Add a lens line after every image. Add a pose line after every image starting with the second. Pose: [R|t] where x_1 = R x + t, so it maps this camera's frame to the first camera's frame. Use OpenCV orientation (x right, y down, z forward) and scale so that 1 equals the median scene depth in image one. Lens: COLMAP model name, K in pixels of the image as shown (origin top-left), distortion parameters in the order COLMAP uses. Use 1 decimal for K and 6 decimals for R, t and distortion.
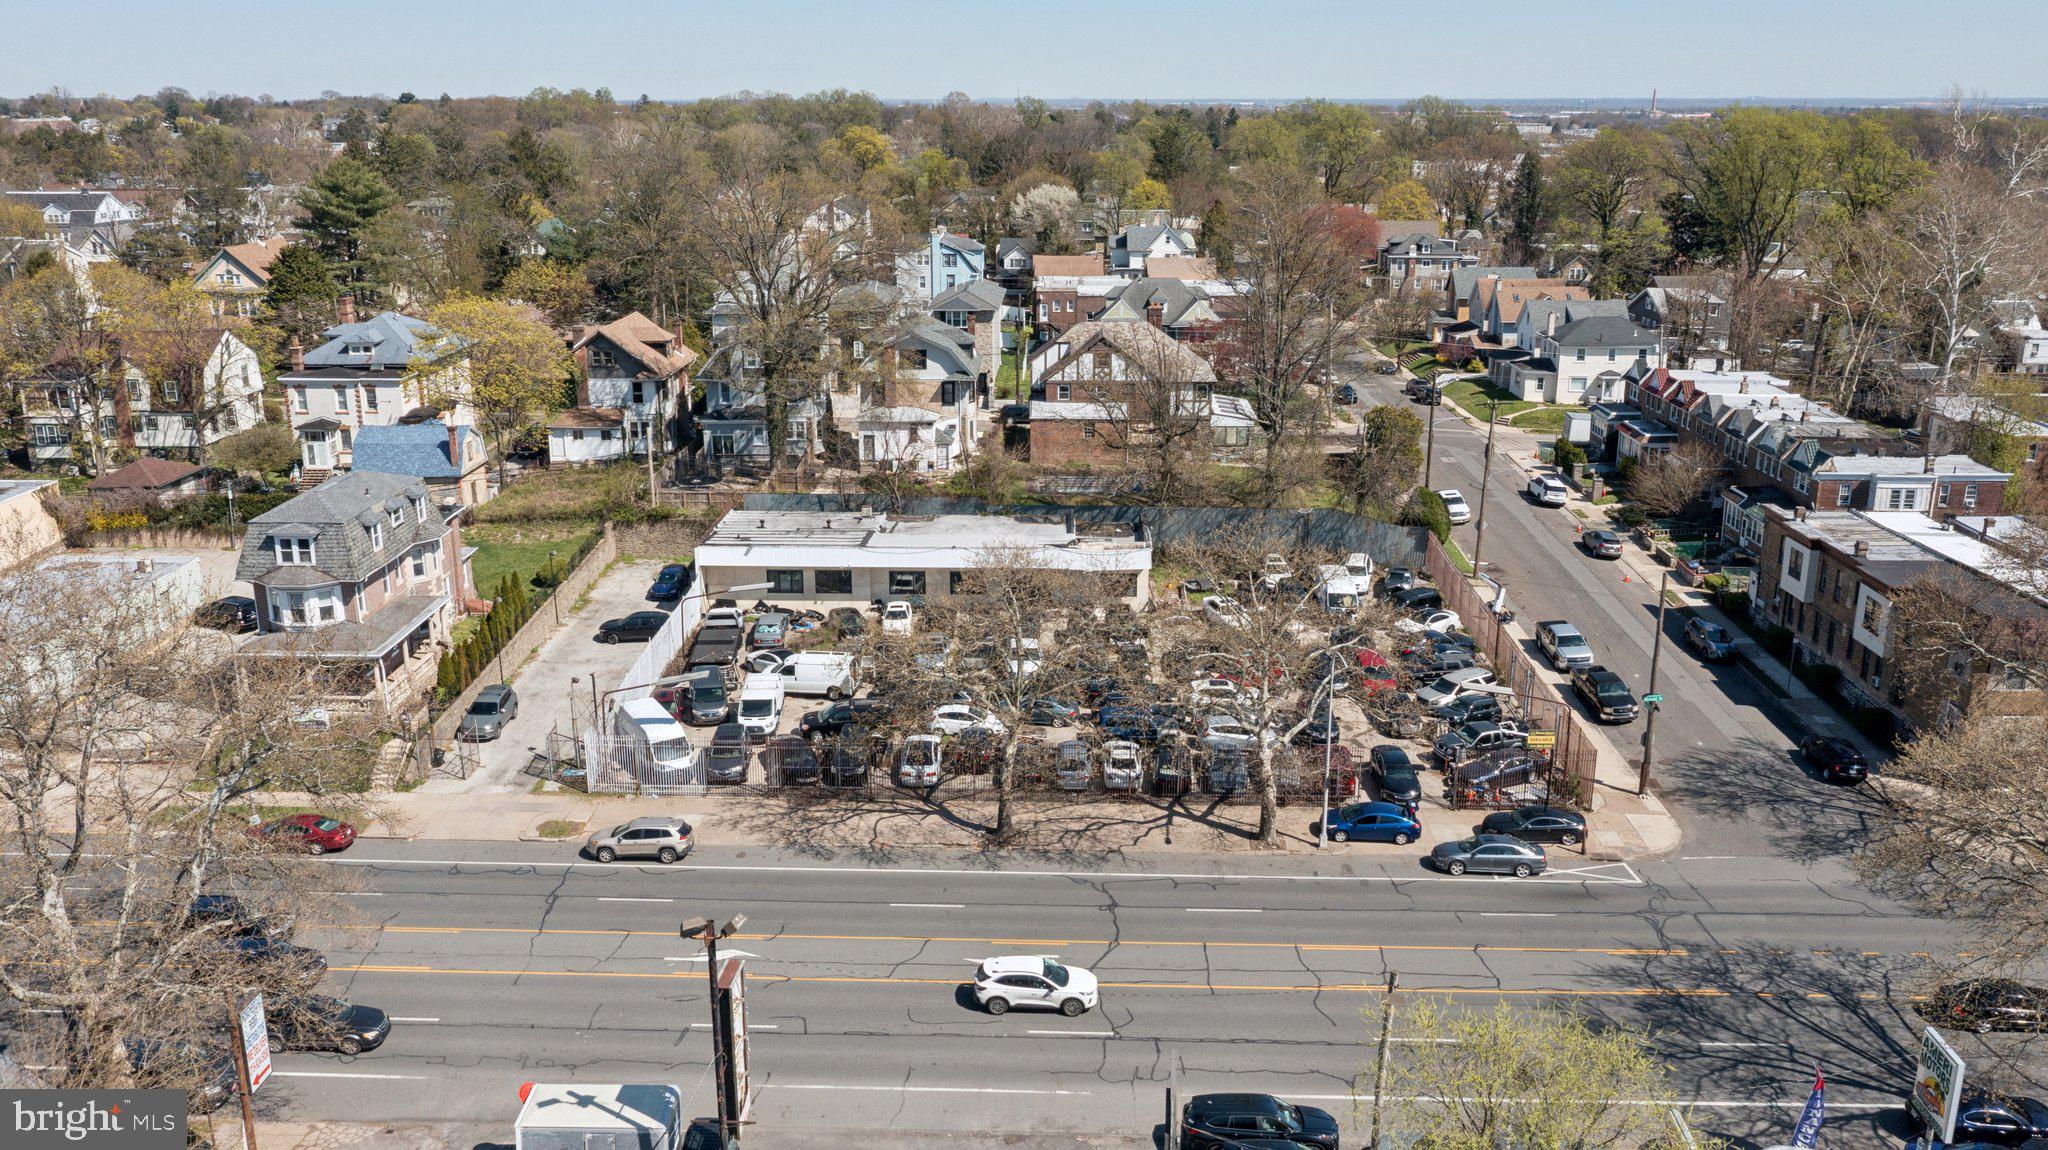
lens RADIAL K [[1671.0, 0, 1024.0], [0, 1671.0, 575.0], [0, 0, 1]] dist [-0.005361, -0.002551]
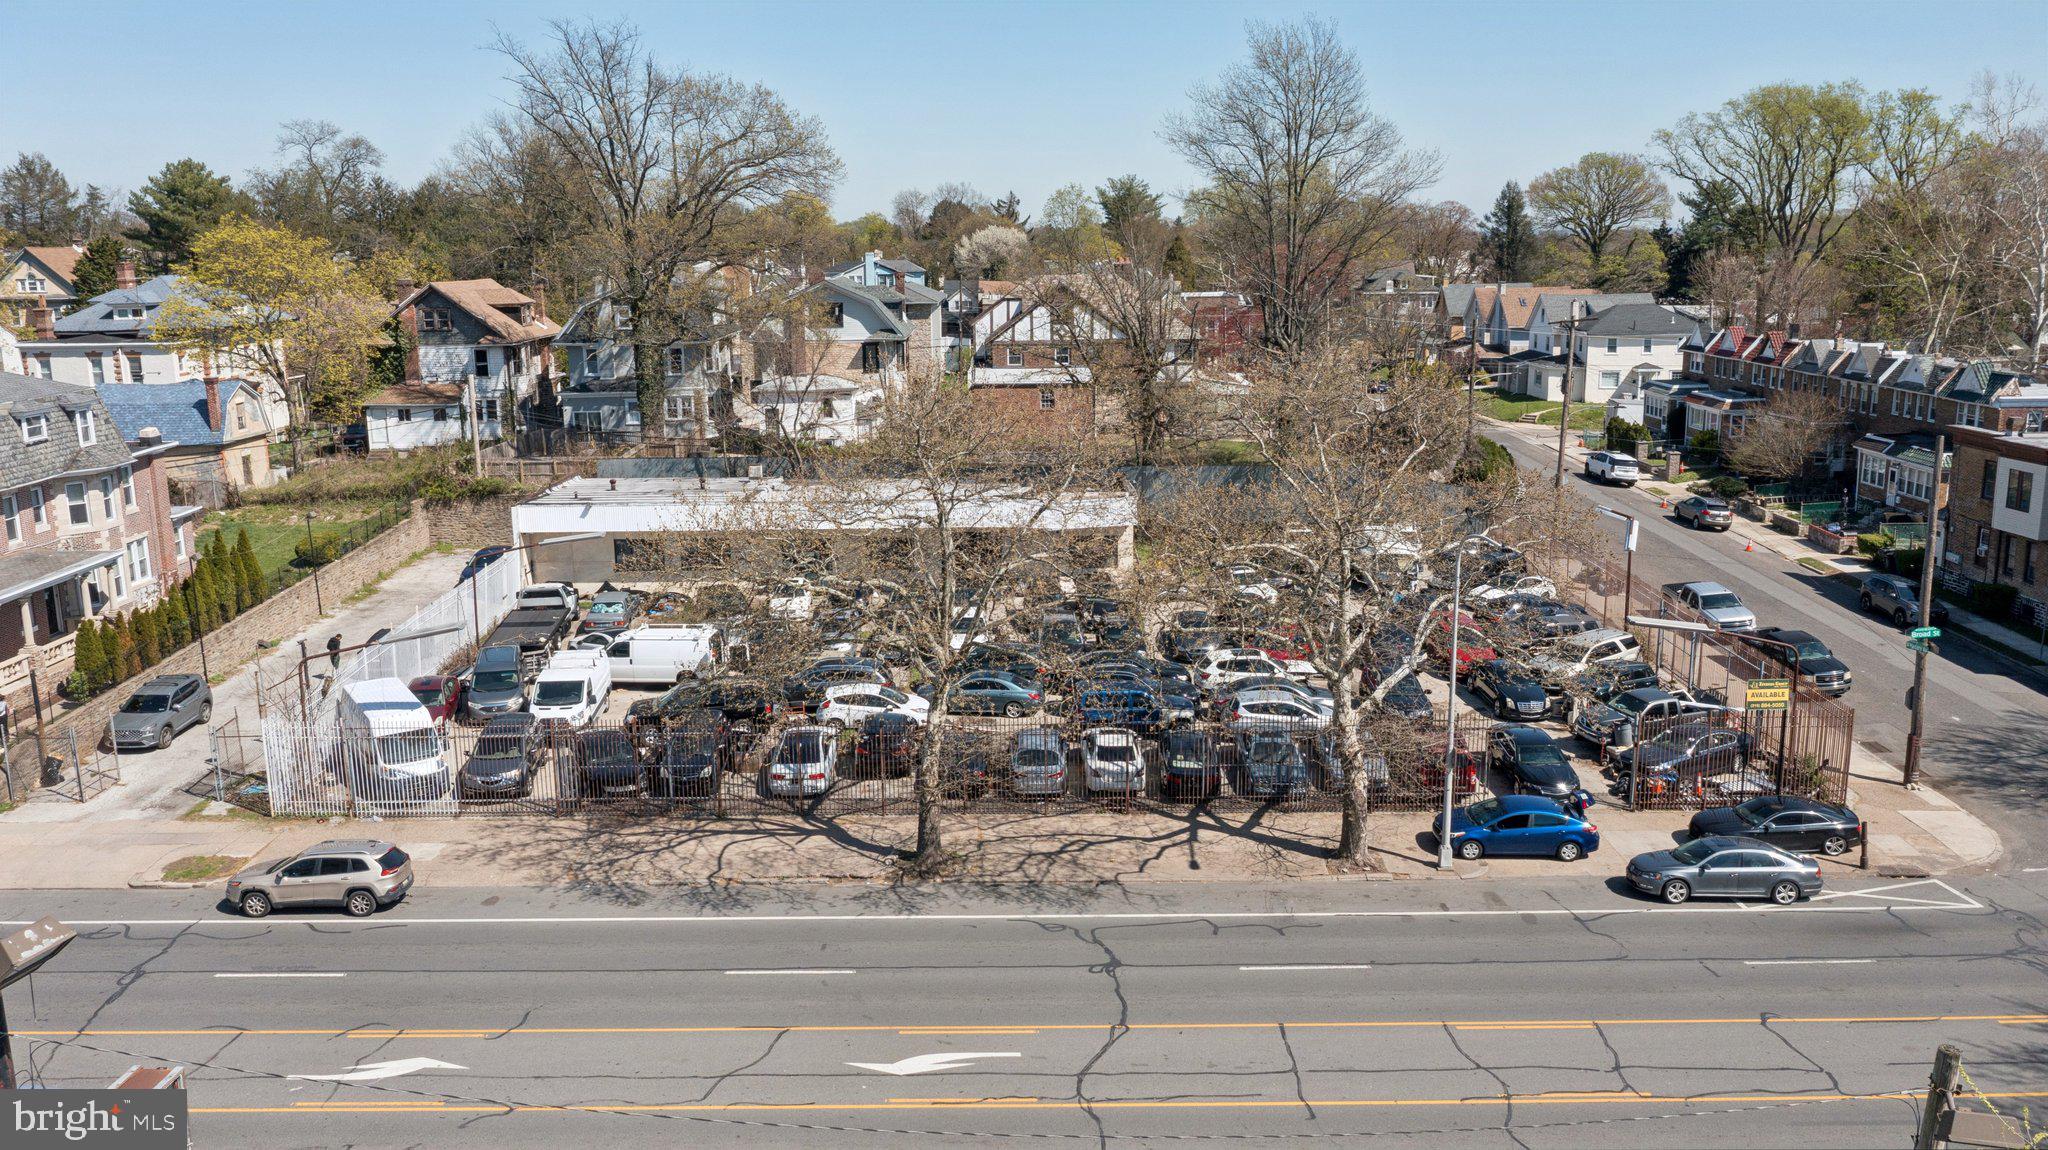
lens RADIAL K [[1625.9, 0, 1029.2], [0, 1625.9, 582.7], [0, 0, 1]] dist [-0.005961, 0.006518]
pose [[0.999382, -0.017441, 0.030529, 0.007892], [0.019534, 0.997379, -0.069661, 0.086846], [-0.029234, 0.070214, 0.997103, 0.357280]]
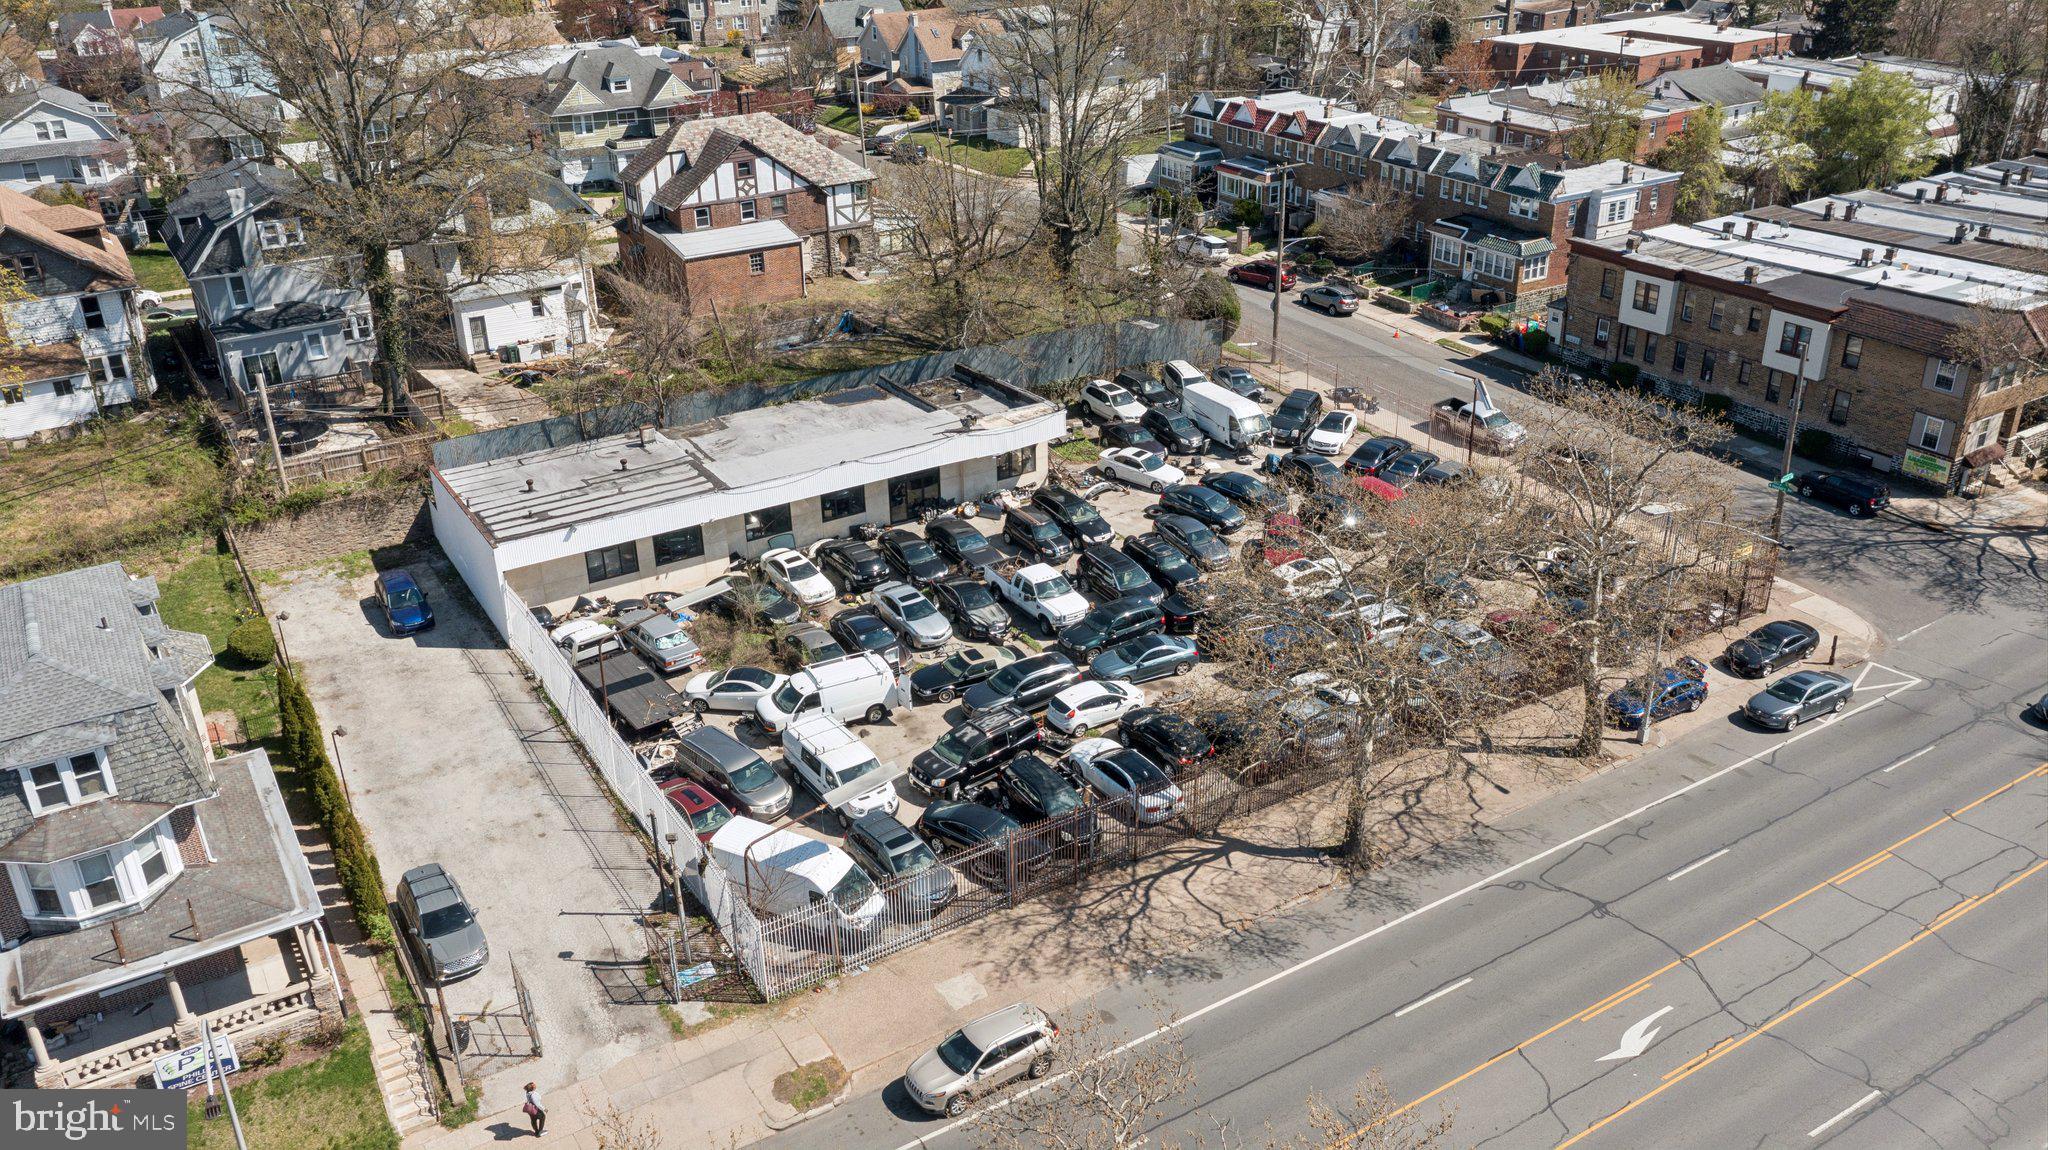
lens RADIAL K [[1618.4, 0, 1024.0], [0, 1618.4, 575.0], [0, 0, 1]] dist [-0.006914, 0.000736]
pose [[0.831530, -0.253658, 0.494182, -0.421623], [0.168437, 0.962902, 0.210828, -0.130839], [-0.529327, -0.092071, 0.843407, 0.430345]]
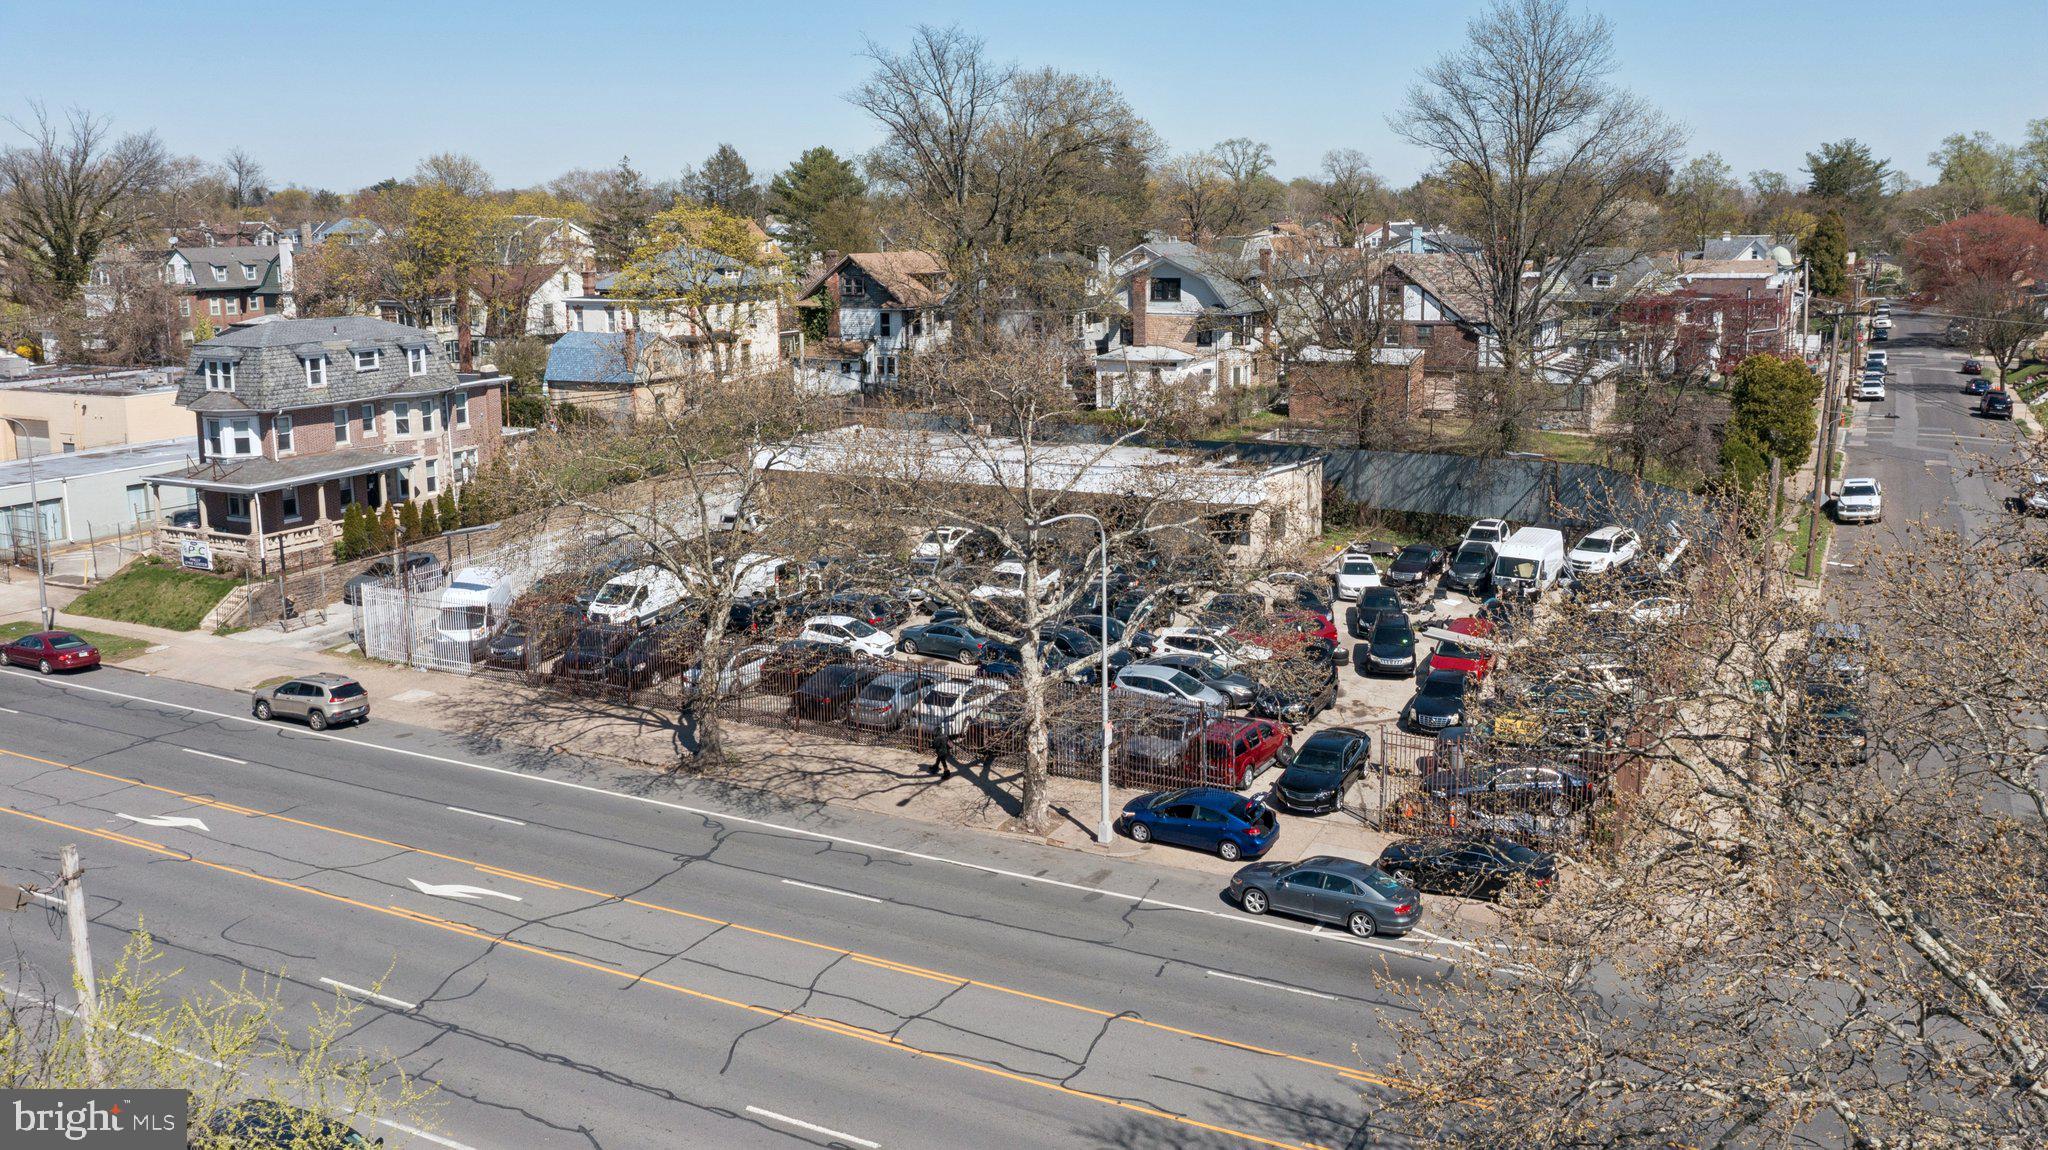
lens RADIAL K [[1663.7, 0, 1025.1], [0, 1663.7, 473.6], [0, 0, 1]] dist [-0.005130, 0.003654]
pose [[0.899193, 0.057494, -0.433758, 0.372884], [-0.110039, 0.989183, -0.096999, 0.080220], [0.423489, 0.134952, 0.895793, 0.366890]]
